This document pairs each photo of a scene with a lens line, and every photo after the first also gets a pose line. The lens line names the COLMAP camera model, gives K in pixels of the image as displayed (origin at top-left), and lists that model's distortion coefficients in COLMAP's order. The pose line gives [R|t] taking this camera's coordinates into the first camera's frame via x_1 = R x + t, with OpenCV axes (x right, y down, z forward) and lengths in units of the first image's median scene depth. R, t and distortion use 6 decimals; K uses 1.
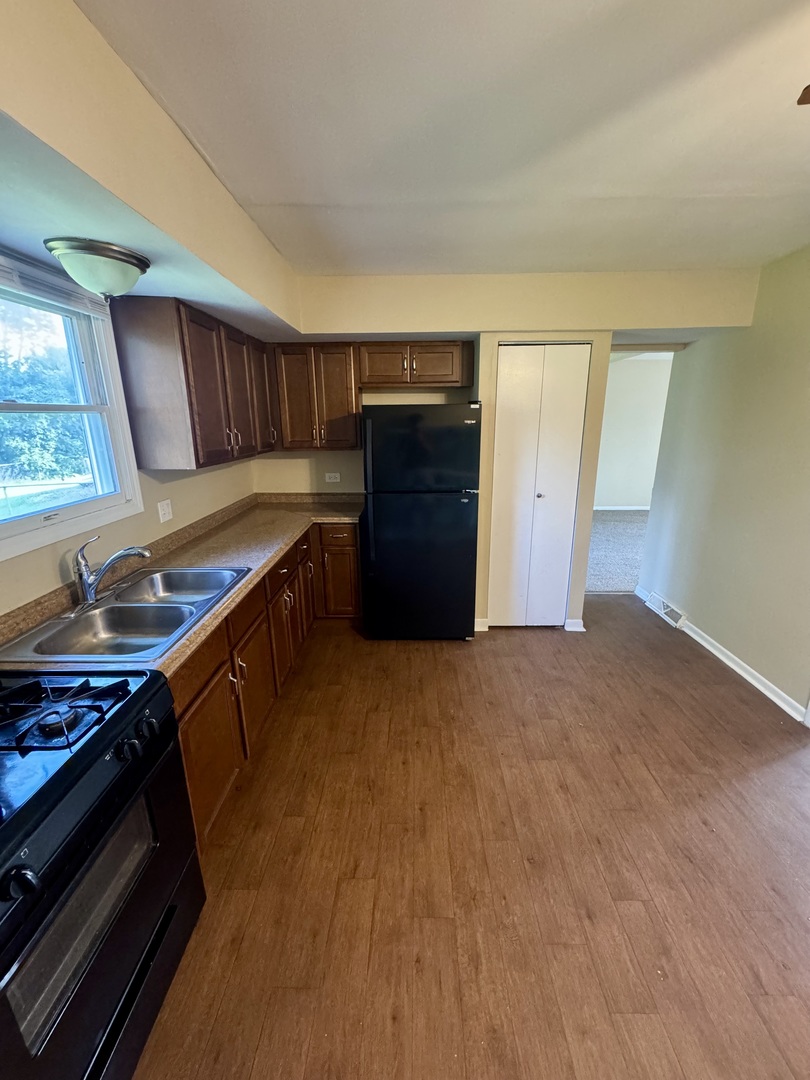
lens RADIAL K [[433.0, 0, 405.0], [0, 433.0, 540.0], [0, 0, 1]] dist [-0.001790, 0.000144]
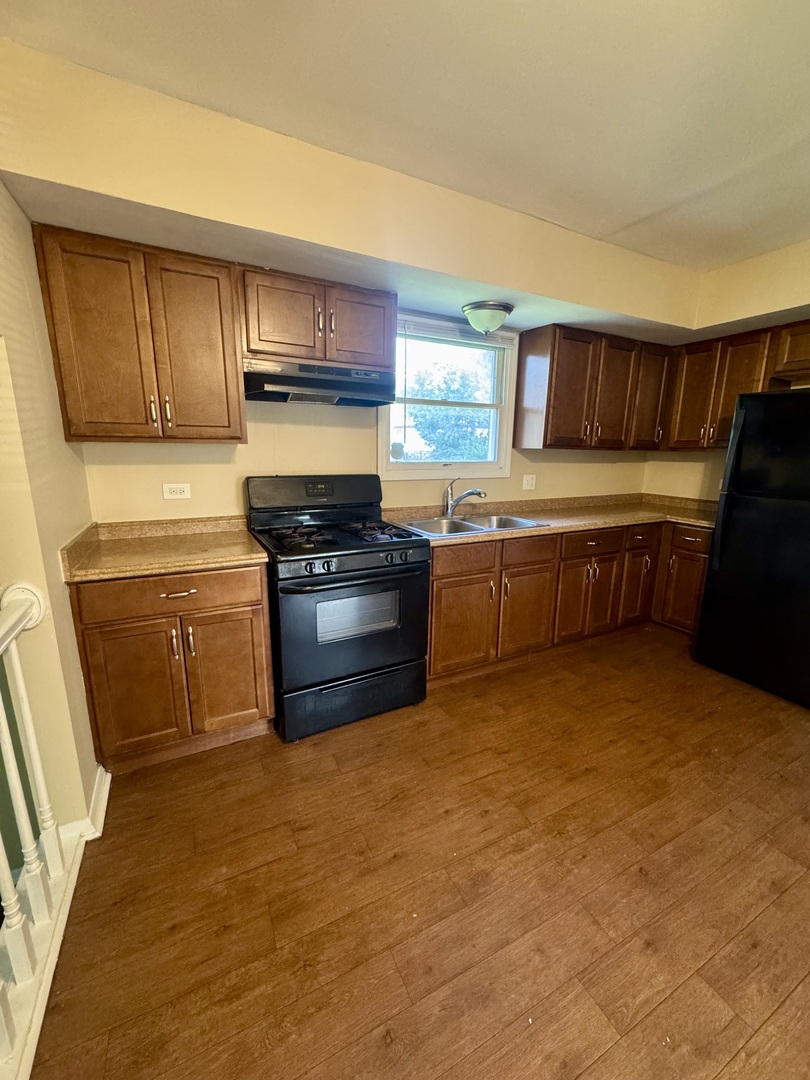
lens RADIAL K [[433.0, 0, 405.0], [0, 433.0, 540.0], [0, 0, 1]] dist [-0.001790, 0.000144]
pose [[0.473312, 0.196815, -0.858627, 0.556201], [-0.257219, 0.963121, 0.078977, 0.120184], [0.842505, 0.183474, 0.506481, 0.019064]]
